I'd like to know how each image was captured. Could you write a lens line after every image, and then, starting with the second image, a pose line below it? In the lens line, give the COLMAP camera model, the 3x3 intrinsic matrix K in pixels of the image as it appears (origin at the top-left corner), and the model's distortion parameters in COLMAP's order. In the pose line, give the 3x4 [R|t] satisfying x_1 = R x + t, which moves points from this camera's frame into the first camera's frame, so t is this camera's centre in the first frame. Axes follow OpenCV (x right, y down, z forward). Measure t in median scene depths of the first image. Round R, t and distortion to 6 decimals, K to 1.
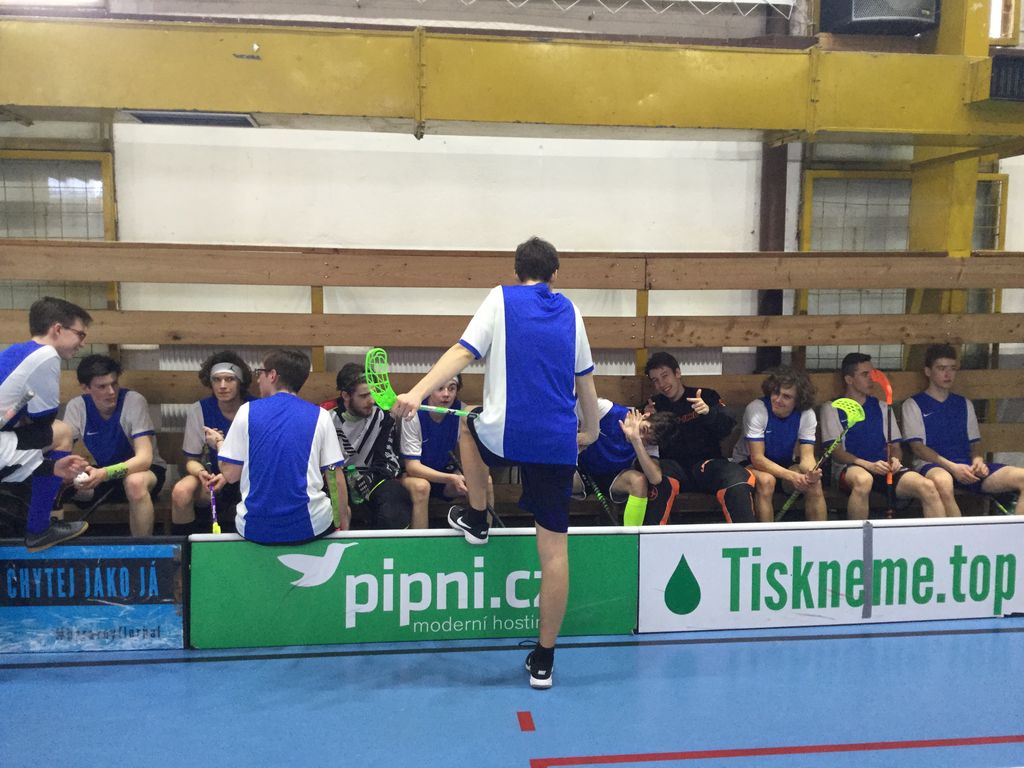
lens RADIAL K [[918.6, 0, 510.1], [0, 918.6, 383.4], [0, 0, 1]] dist [0.122060, -0.166583]
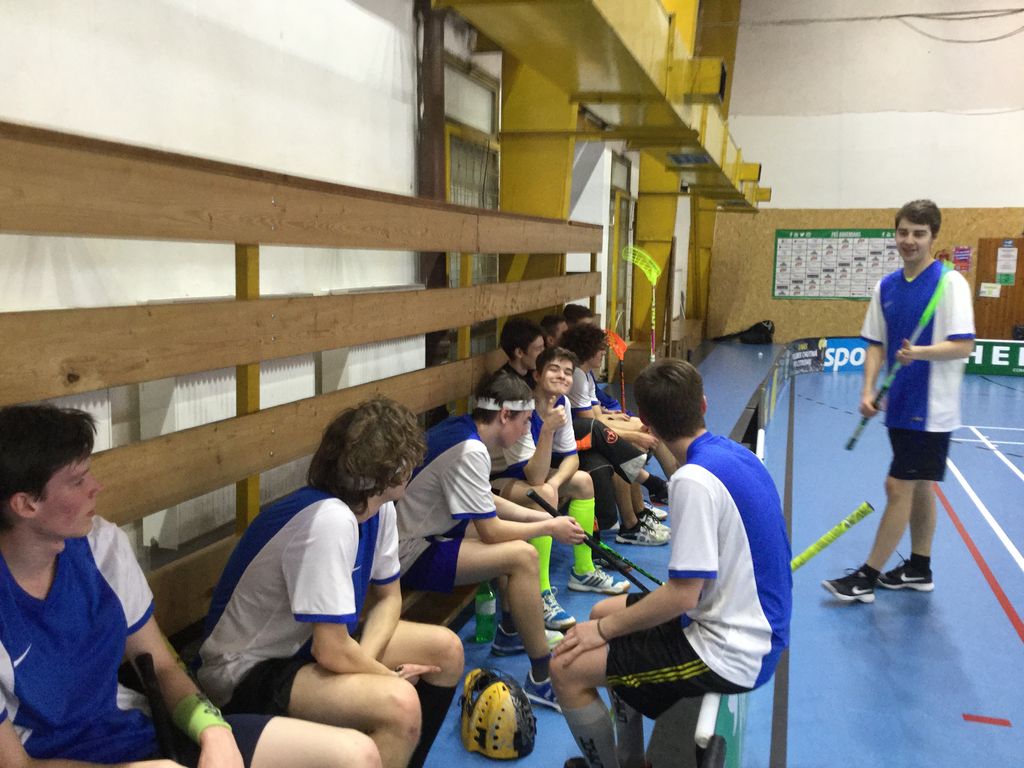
lens RADIAL K [[918.6, 0, 510.1], [0, 918.6, 383.4], [0, 0, 1]] dist [0.122060, -0.166583]
pose [[0.407911, -0.120409, 0.905047, -0.627933], [0.079787, 0.992175, 0.096040, -0.065889], [-0.909529, 0.033036, 0.414326, 0.650428]]
